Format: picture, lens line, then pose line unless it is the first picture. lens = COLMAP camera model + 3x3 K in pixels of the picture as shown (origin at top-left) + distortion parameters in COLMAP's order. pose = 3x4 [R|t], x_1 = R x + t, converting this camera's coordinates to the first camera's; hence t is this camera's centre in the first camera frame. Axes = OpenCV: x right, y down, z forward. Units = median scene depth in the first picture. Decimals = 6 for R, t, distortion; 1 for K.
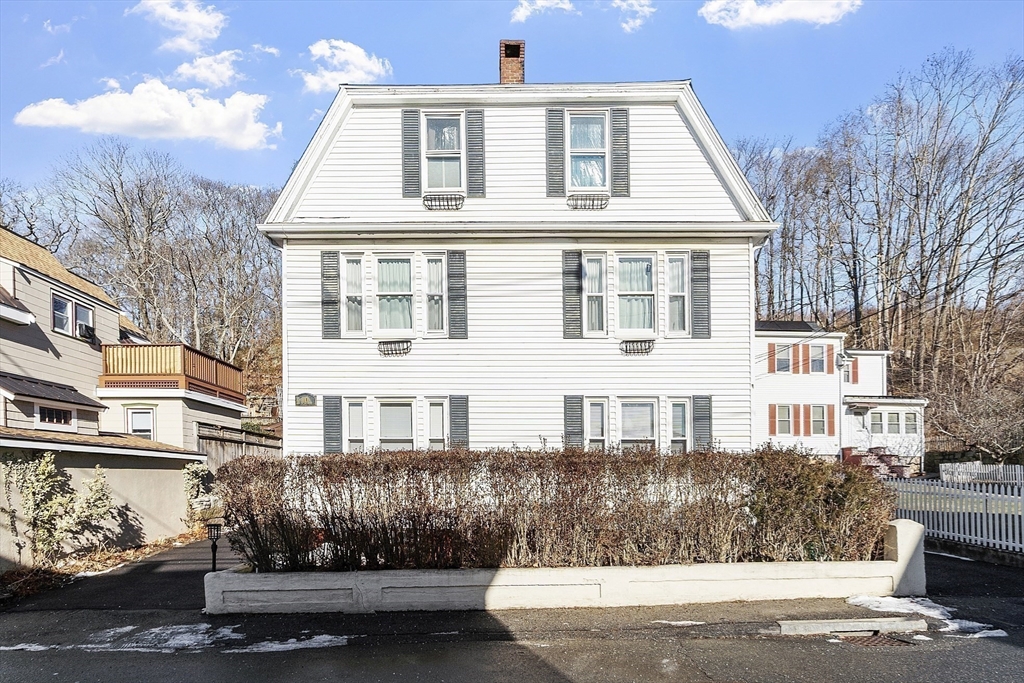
lens RADIAL K [[556.1, 0, 499.9], [0, 556.1, 340.7], [0, 0, 1]] dist [0.000082, 0.000848]
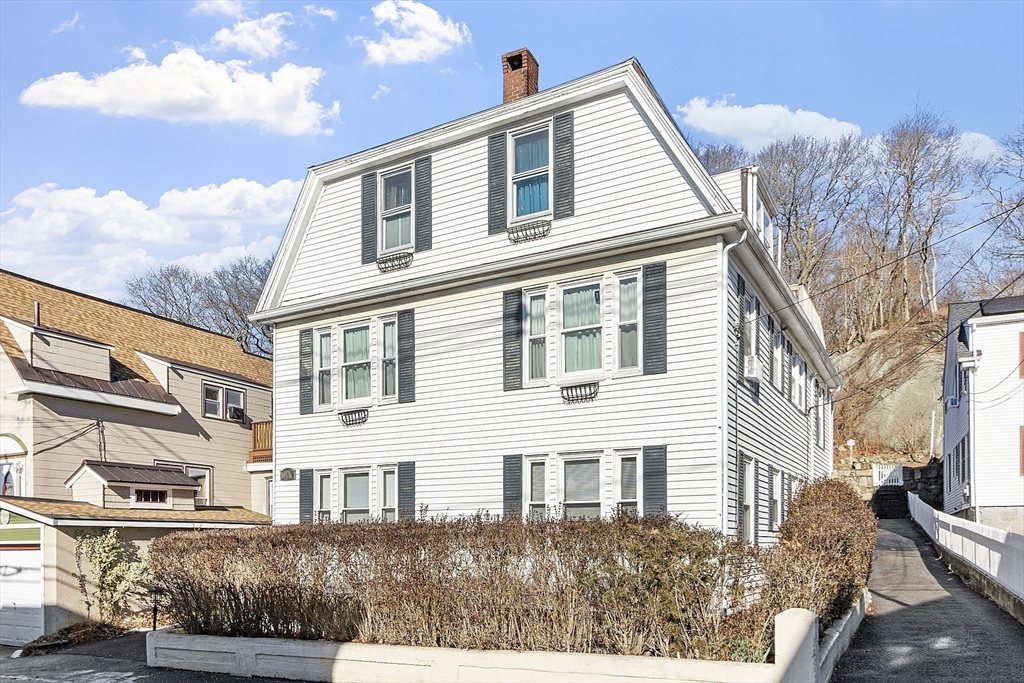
lens RADIAL K [[693.0, 0, 512.0], [0, 693.0, 341.5], [0, 0, 1]] dist [0.002903, -0.000597]
pose [[0.887193, -0.131872, -0.442151, 0.620414], [0.115742, 0.991254, -0.063401, -0.010951], [0.446645, 0.005073, 0.894697, 0.006274]]
